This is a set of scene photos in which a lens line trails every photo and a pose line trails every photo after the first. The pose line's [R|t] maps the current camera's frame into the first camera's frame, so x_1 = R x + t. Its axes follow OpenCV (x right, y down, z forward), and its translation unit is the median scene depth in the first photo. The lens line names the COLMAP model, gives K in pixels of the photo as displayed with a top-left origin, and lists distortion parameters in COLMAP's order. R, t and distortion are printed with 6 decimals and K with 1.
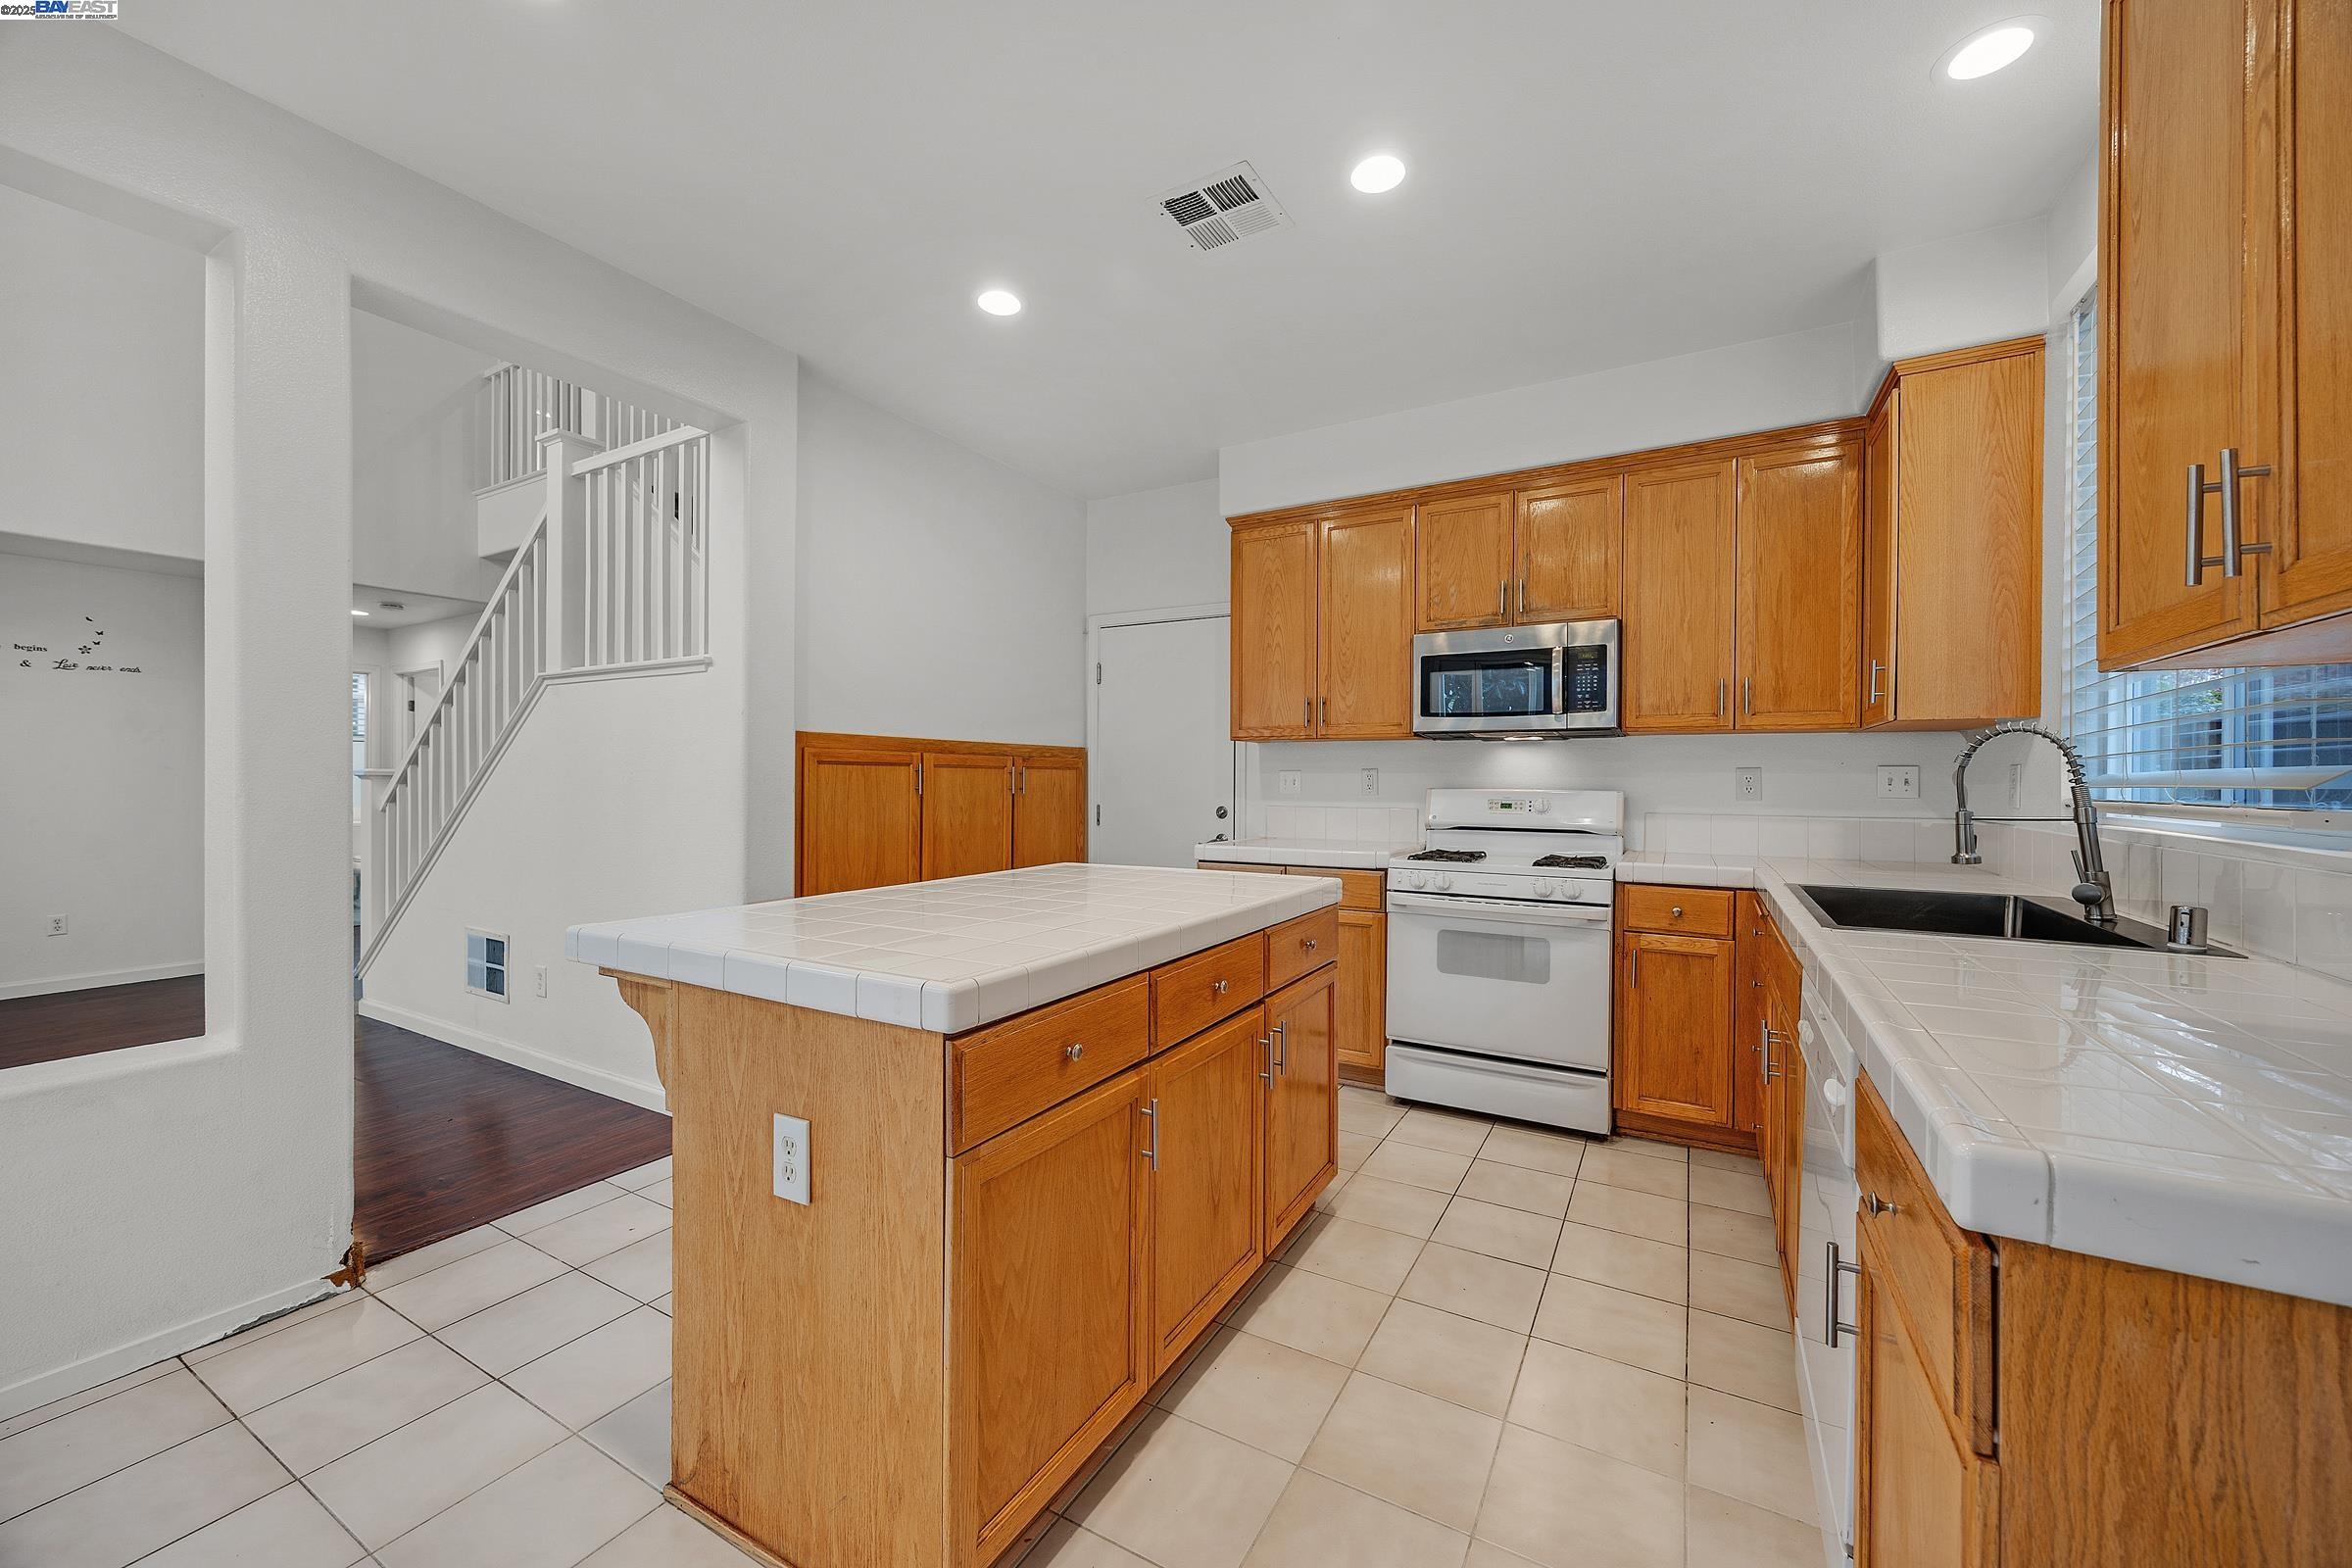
lens RADIAL K [[895.8, 0, 1177.7], [0, 895.8, 780.2], [0, 0, 1]] dist [-0.003494, 0.000620]
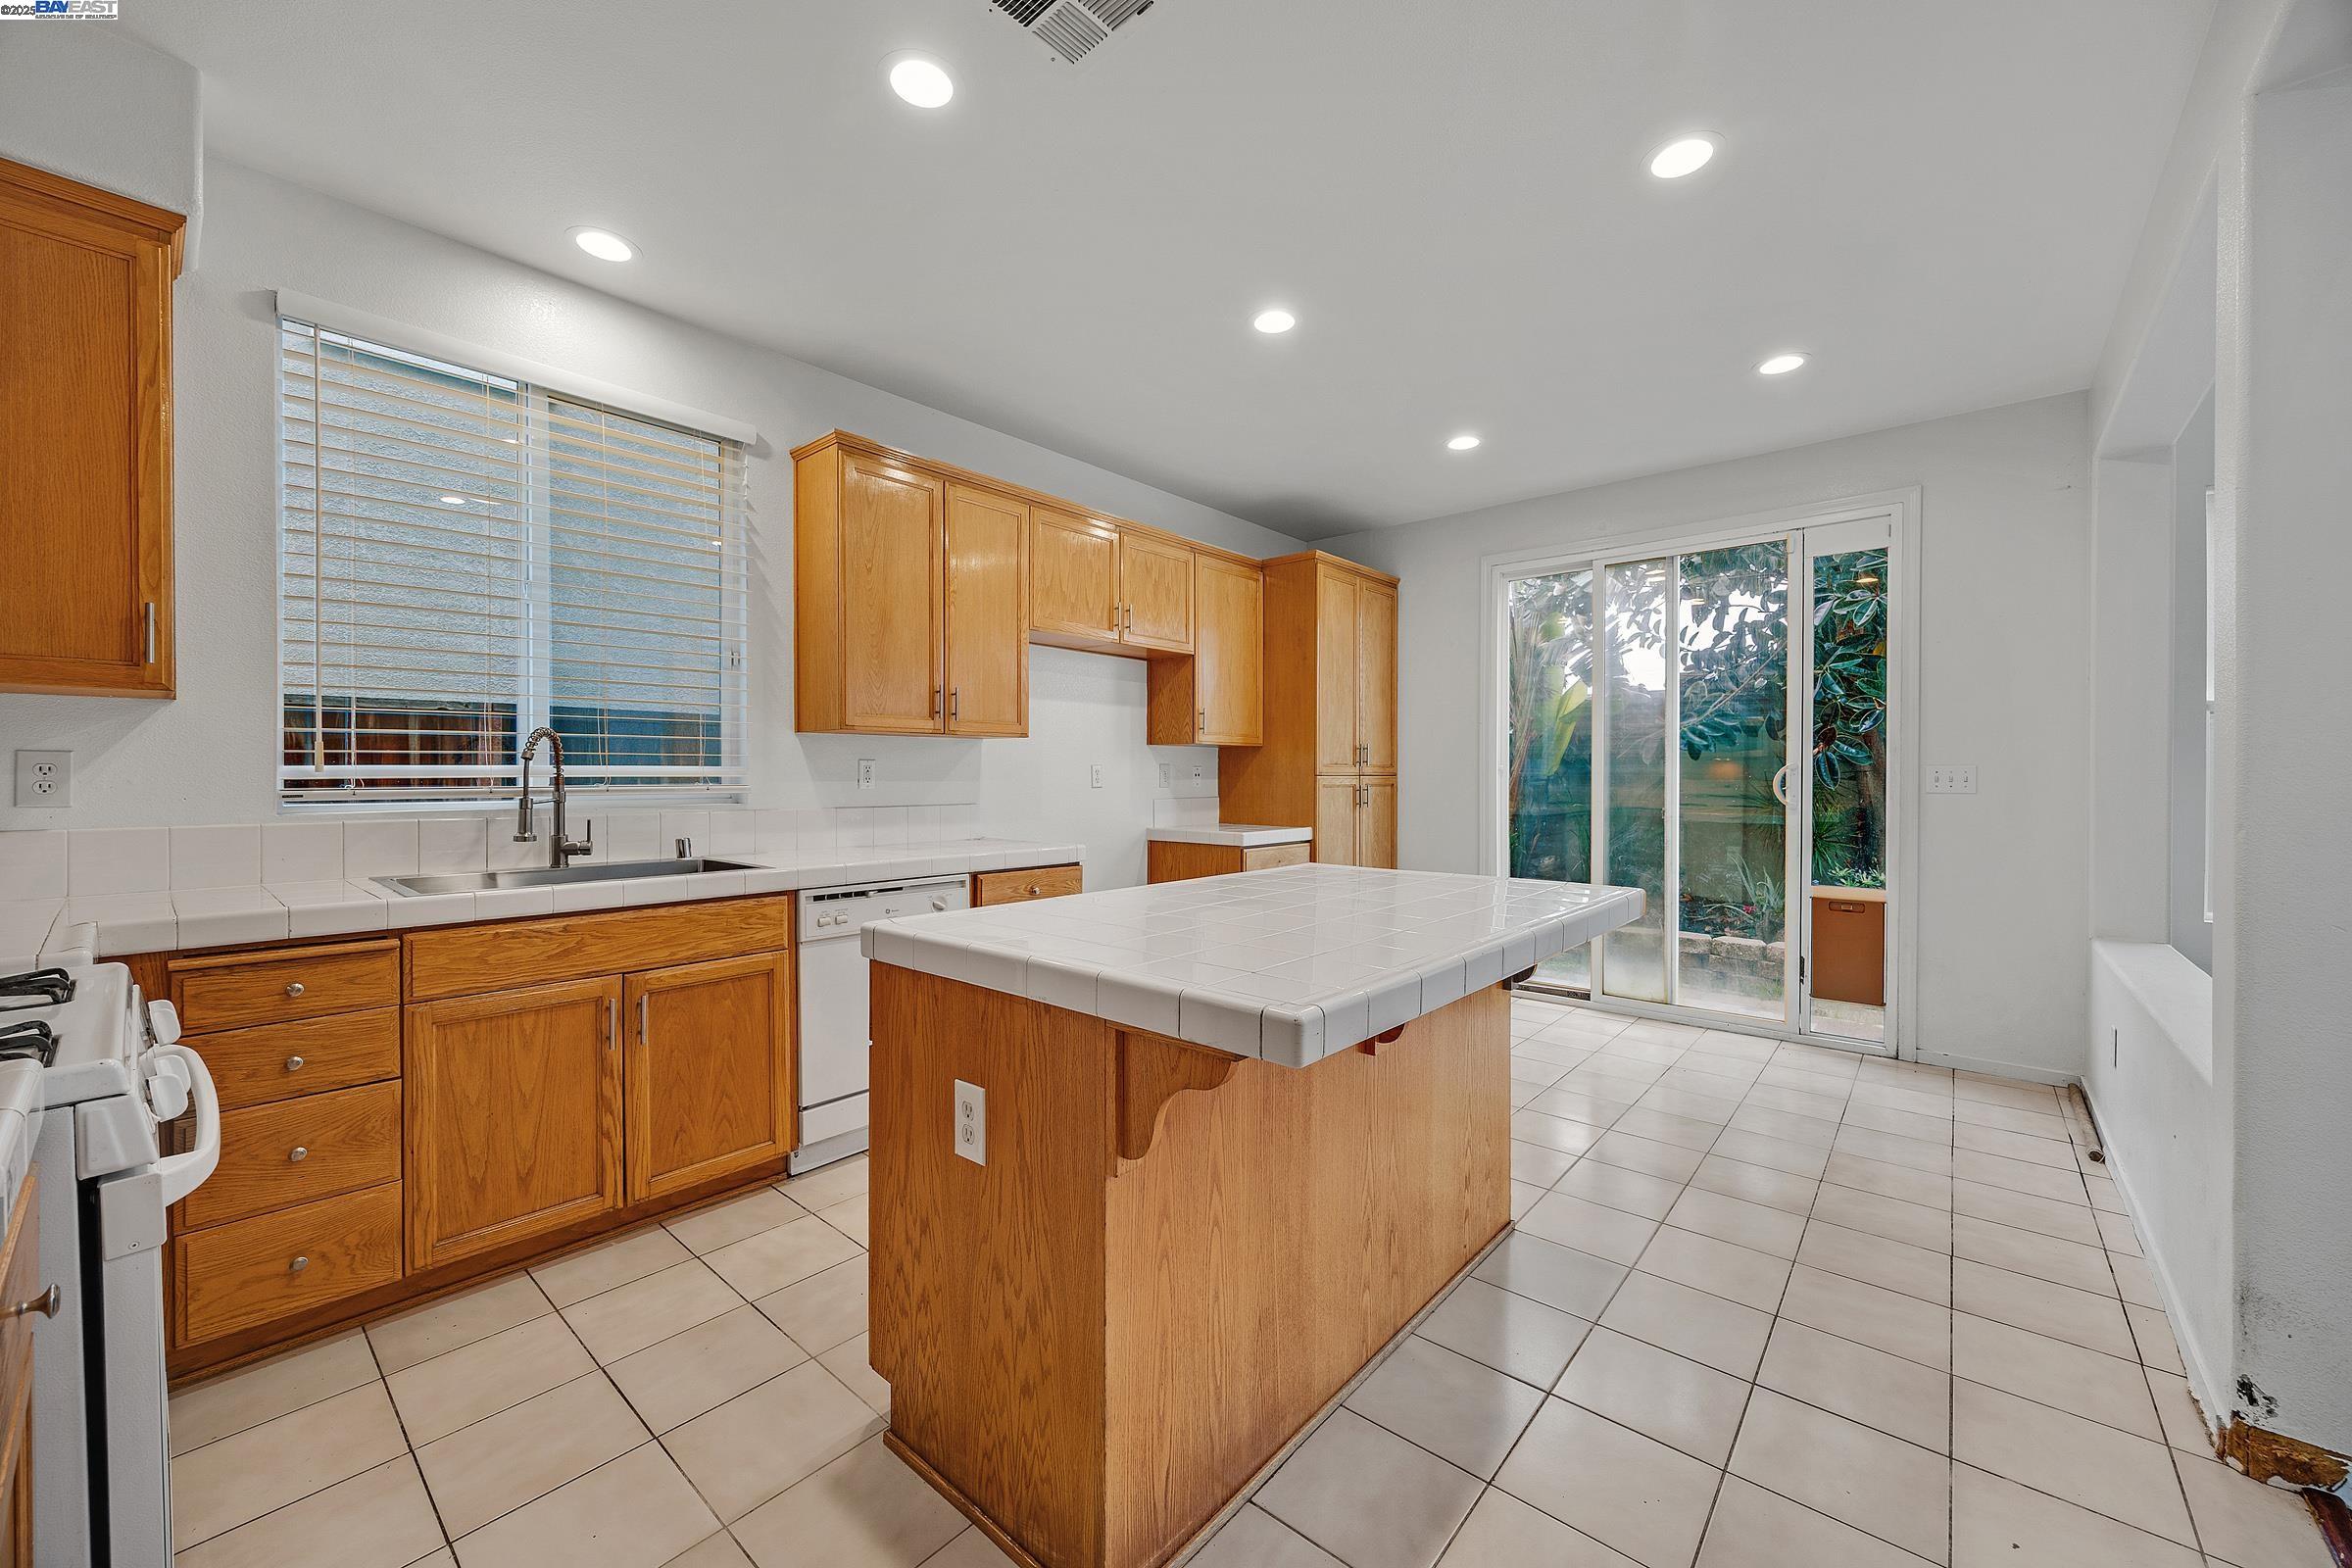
lens RADIAL K [[895.8, 0, 1179.6], [0, 895.8, 782.3], [0, 0, 1]] dist [-0.003494, 0.000620]
pose [[-0.981395, -0.005667, 0.191915, -0.146851], [-0.003856, 0.999944, 0.009811, -0.000944], [-0.191960, 0.008888, -0.981363, 1.362739]]
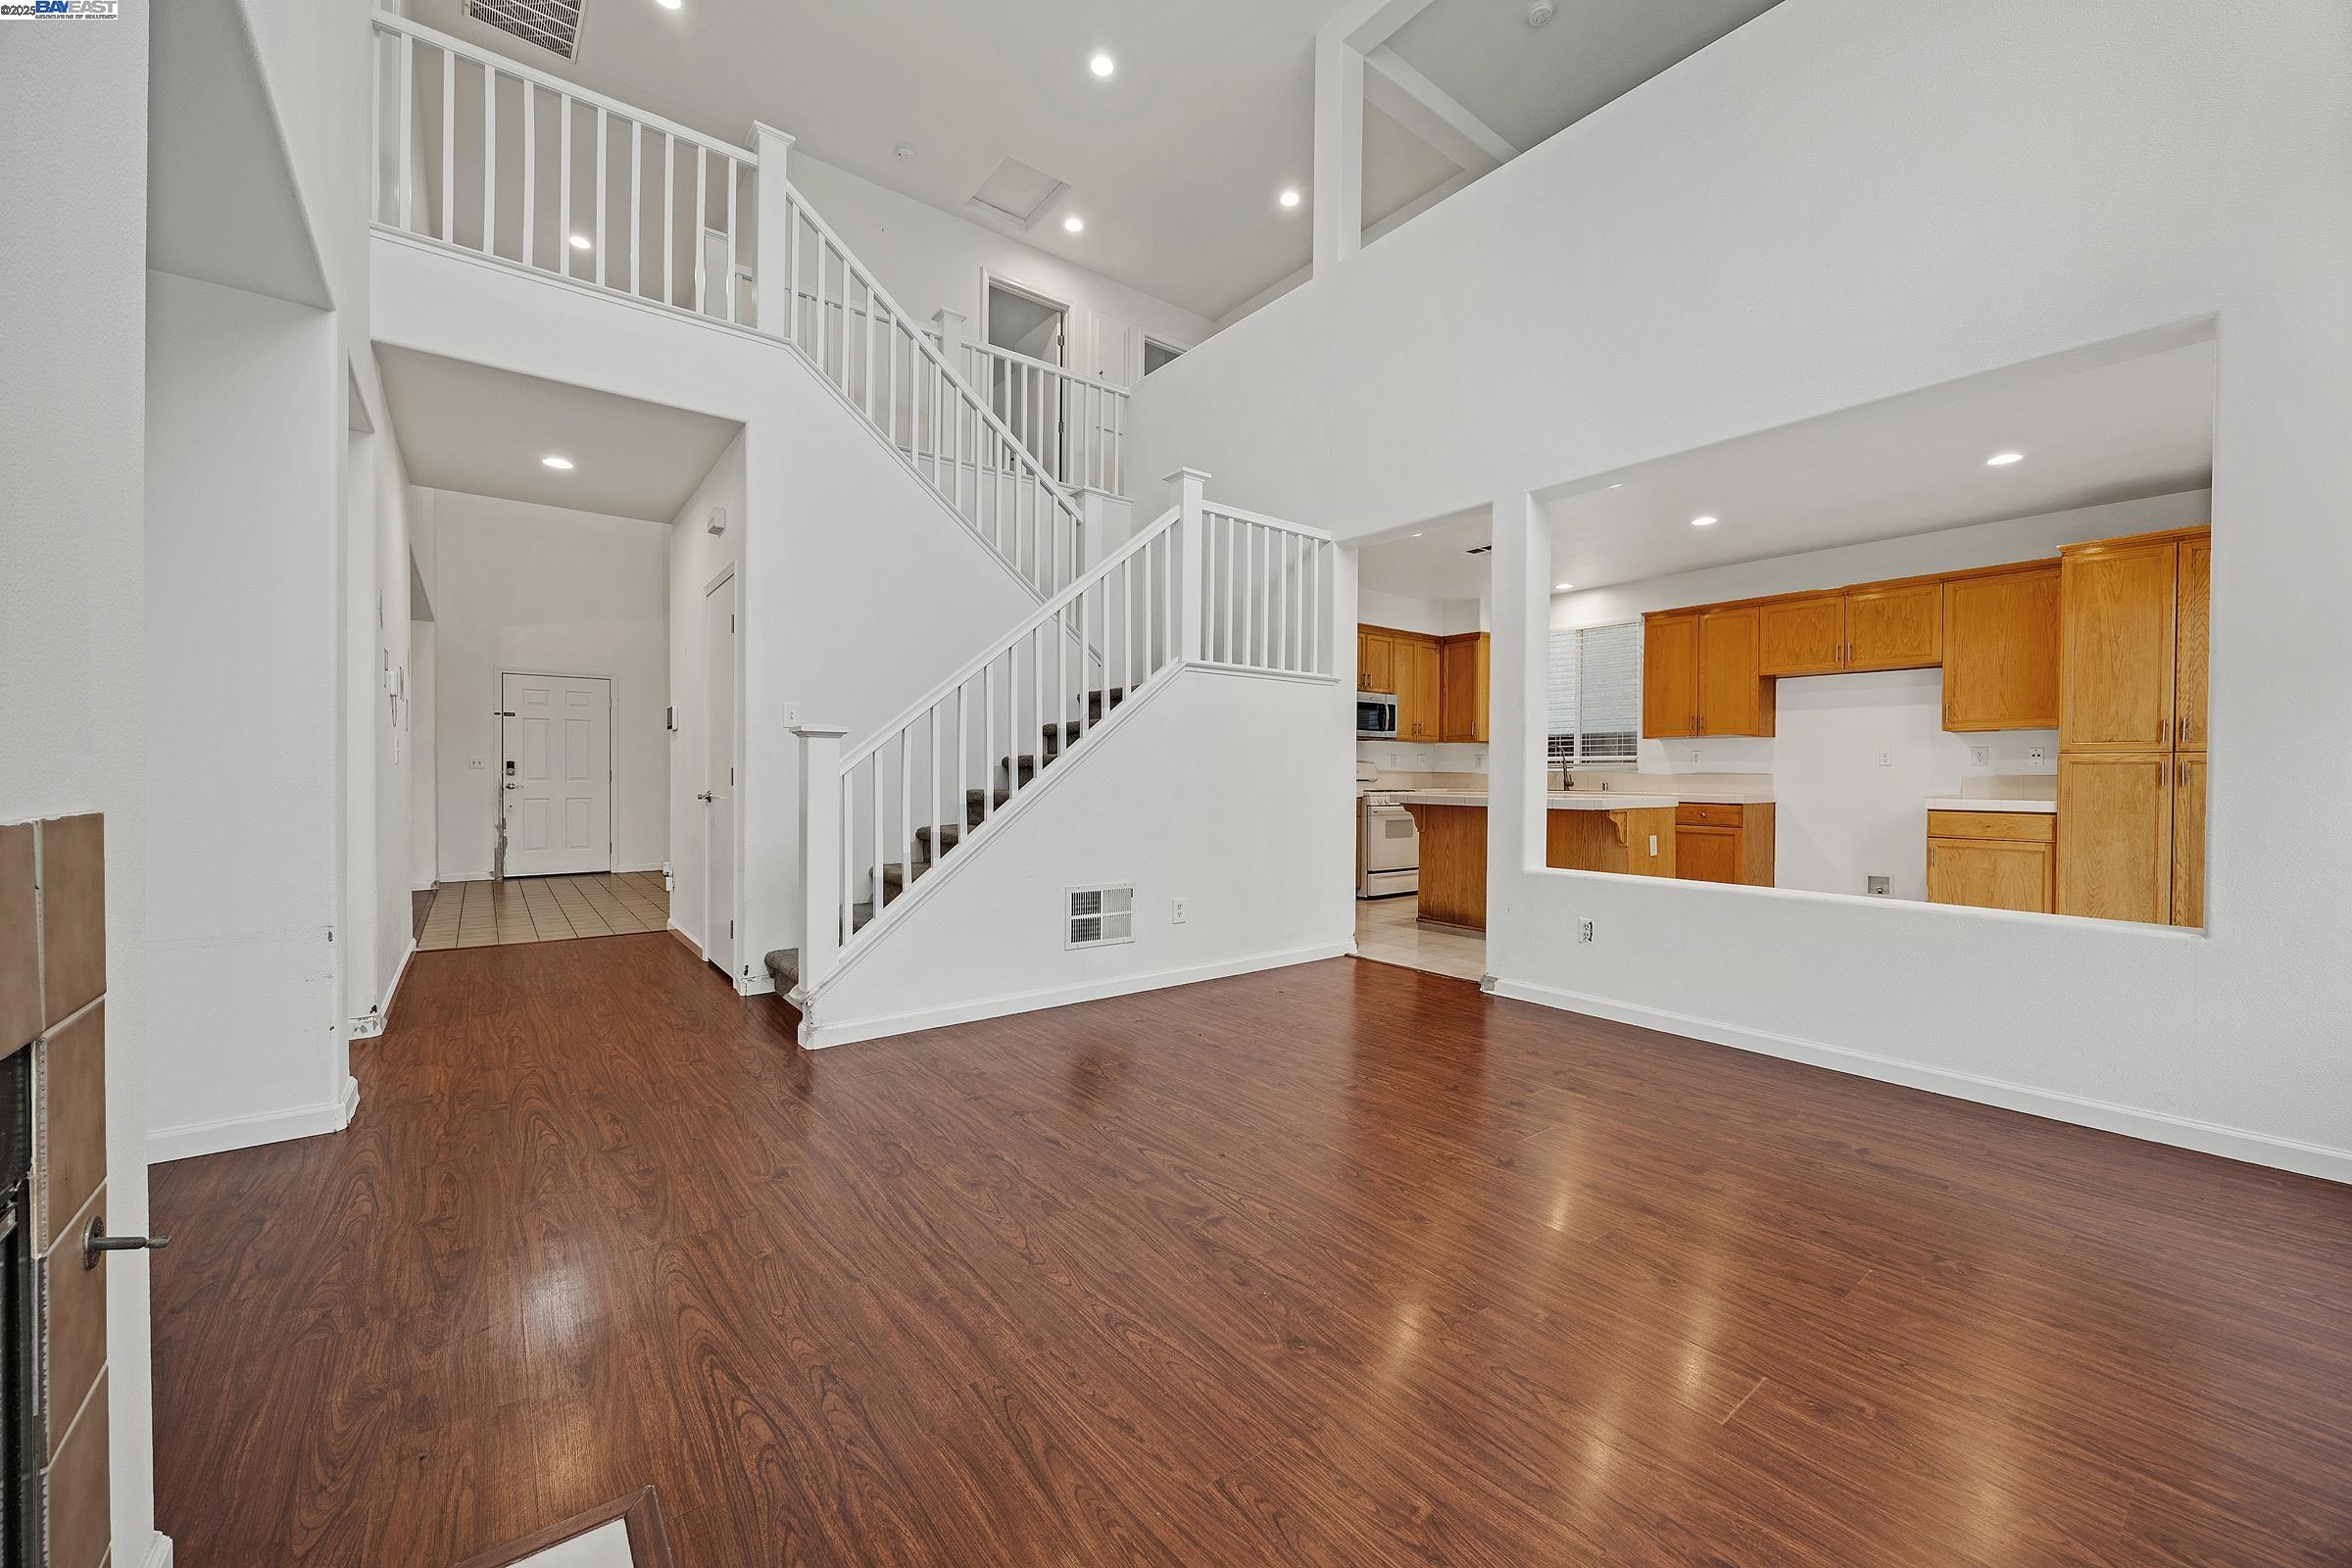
lens RADIAL K [[895.8, 0, 1182.6], [0, 895.8, 780.7], [0, 0, 1]] dist [-0.003494, 0.000620]
pose [[0.376541, -0.008867, 0.926358, -2.299523], [-0.002864, 0.999938, 0.010735, 0.041134], [-0.926396, -0.006696, 0.376492, 0.665619]]
